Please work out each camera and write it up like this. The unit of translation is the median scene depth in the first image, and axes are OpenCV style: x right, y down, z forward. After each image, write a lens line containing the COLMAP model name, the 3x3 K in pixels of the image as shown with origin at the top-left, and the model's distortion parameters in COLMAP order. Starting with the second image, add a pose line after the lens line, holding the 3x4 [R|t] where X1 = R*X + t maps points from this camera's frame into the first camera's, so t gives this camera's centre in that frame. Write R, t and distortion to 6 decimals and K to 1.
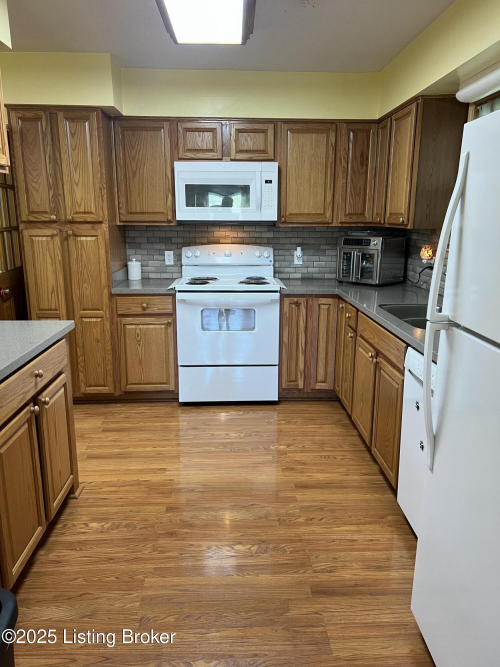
lens RADIAL K [[505.9, 0, 249.5], [0, 505.9, 329.5], [0, 0, 1]] dist [0.034097, -0.030673]
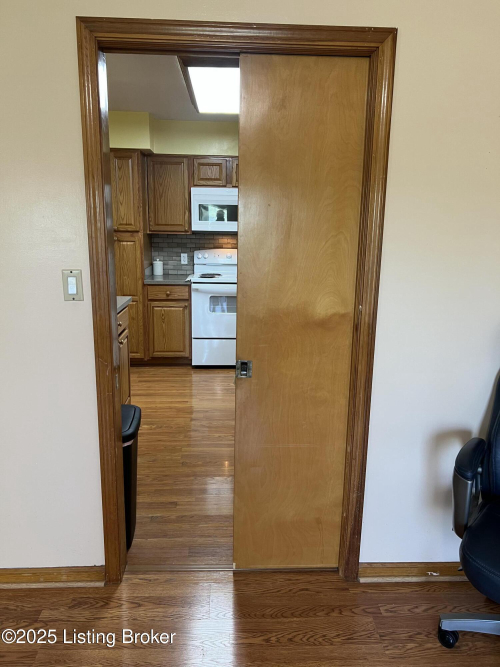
lens RADIAL K [[505.9, 0, 250.5], [0, 505.9, 339.0], [0, 0, 1]] dist [0.034097, -0.030673]
pose [[0.999830, 0.009406, 0.015837, -0.005971], [-0.009479, 0.999945, 0.004508, 0.067792], [-0.015794, -0.004658, 0.999864, -0.363385]]
